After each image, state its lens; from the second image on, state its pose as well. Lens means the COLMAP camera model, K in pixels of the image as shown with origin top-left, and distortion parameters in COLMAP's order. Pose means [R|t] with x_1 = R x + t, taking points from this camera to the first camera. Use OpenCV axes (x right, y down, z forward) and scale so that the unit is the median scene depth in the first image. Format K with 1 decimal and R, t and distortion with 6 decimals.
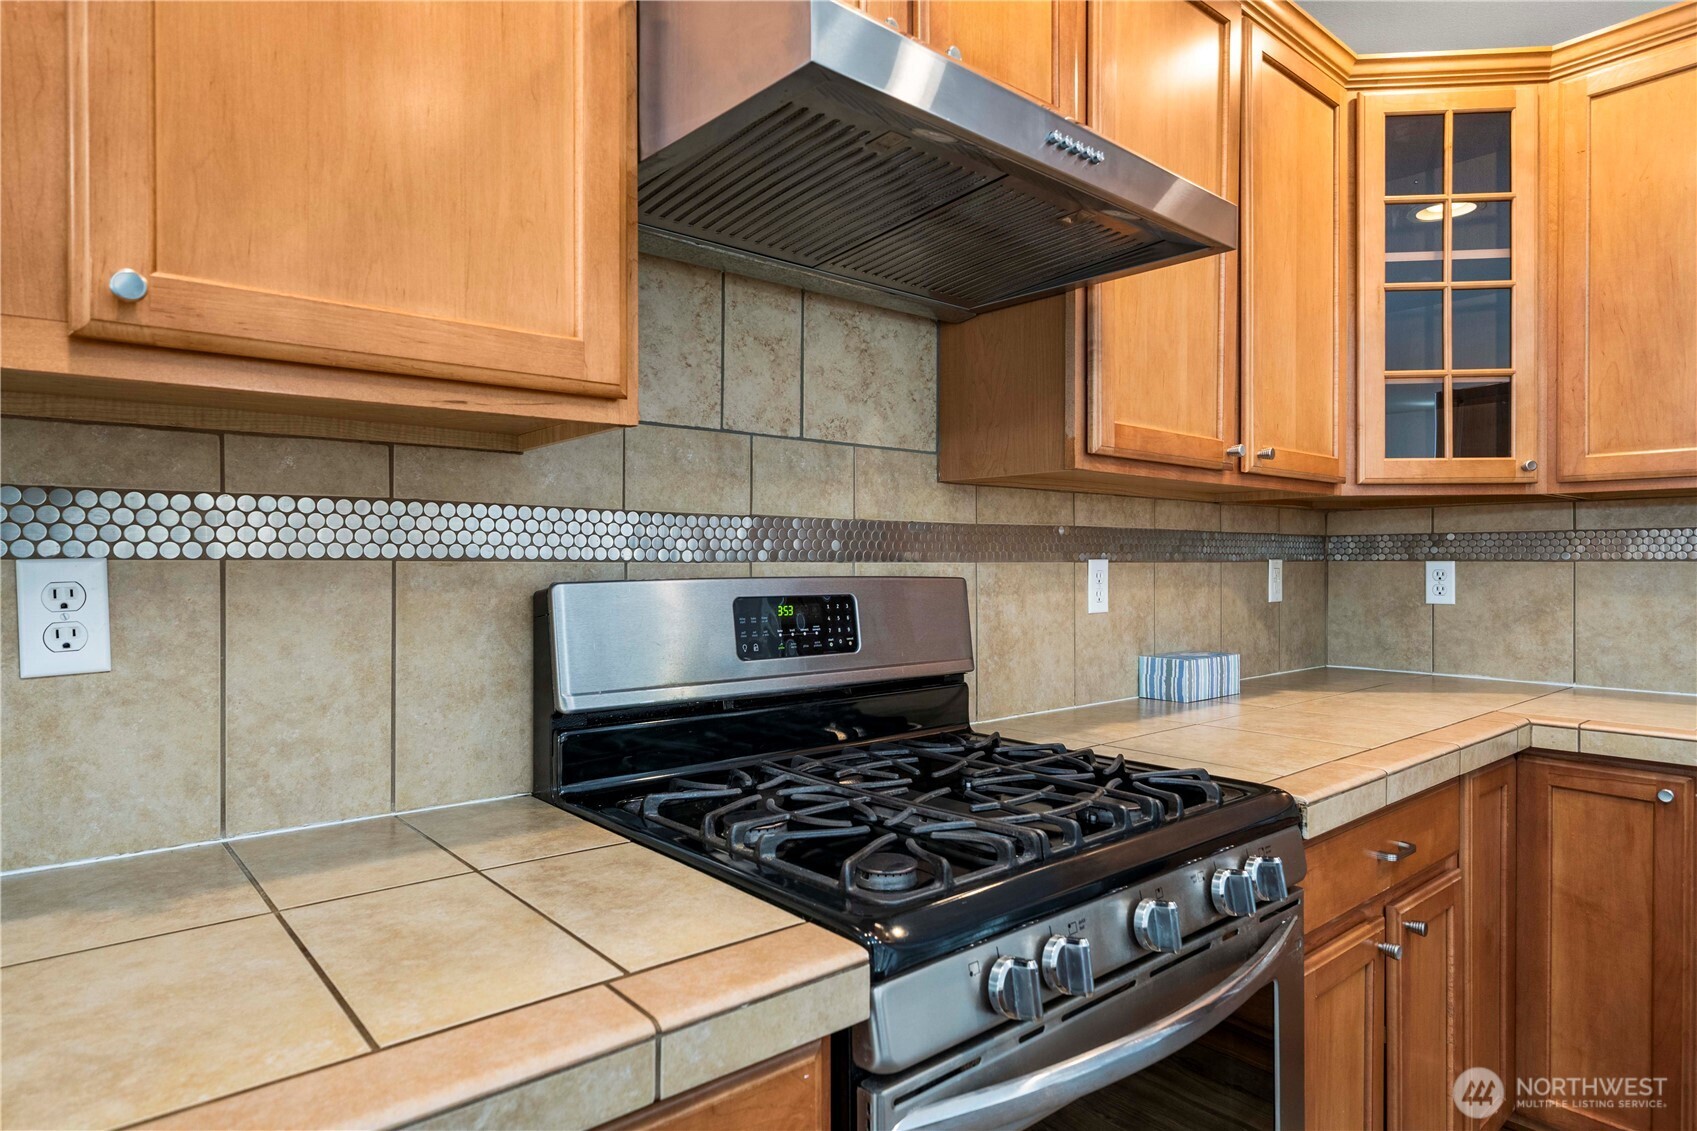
lens RADIAL K [[982.3, 0, 850.7], [0, 982.3, 561.9], [0, 0, 1]] dist [-0.001075, 0.002881]
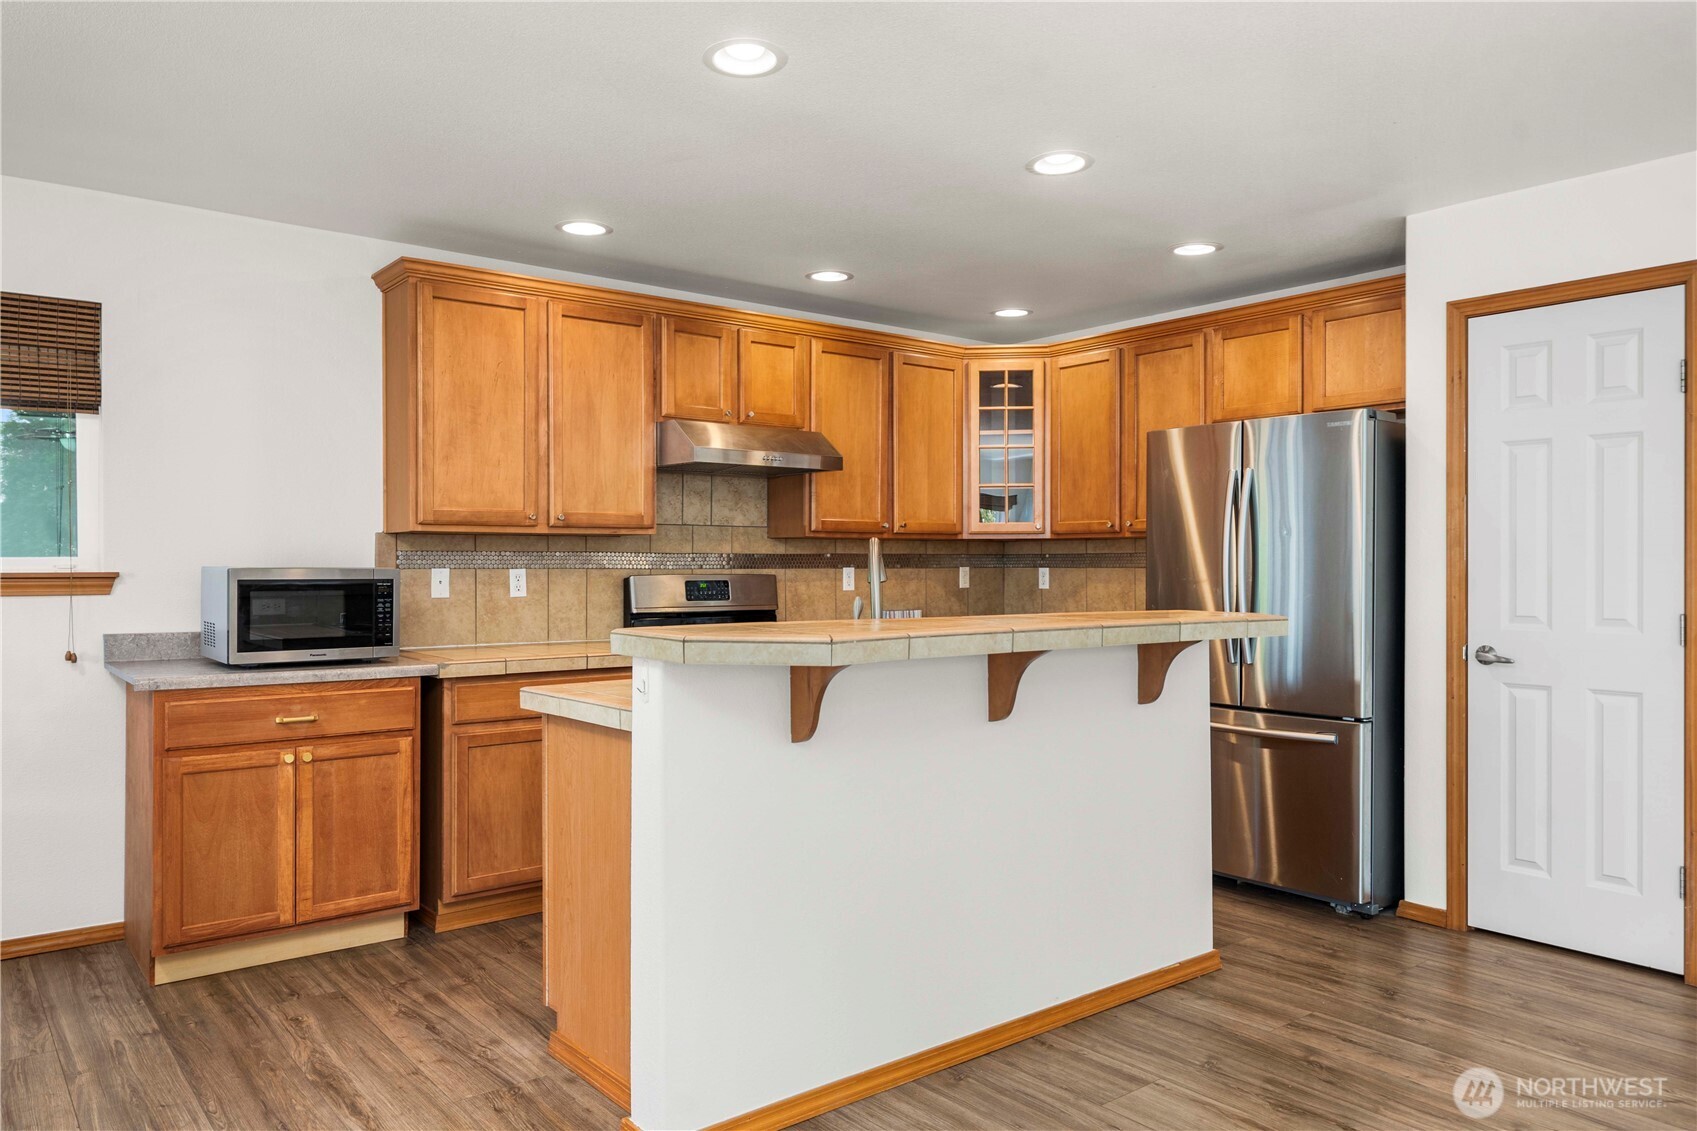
lens RADIAL K [[1156.0, 0, 851.2], [0, 1156.0, 575.4], [0, 0, 1]] dist [-0.000534, 0.014913]
pose [[0.999439, 0.000124, -0.033482, 0.358363], [0.000200, 0.999953, 0.009691, -0.010327], [0.033481, -0.009692, 0.999392, -1.790006]]
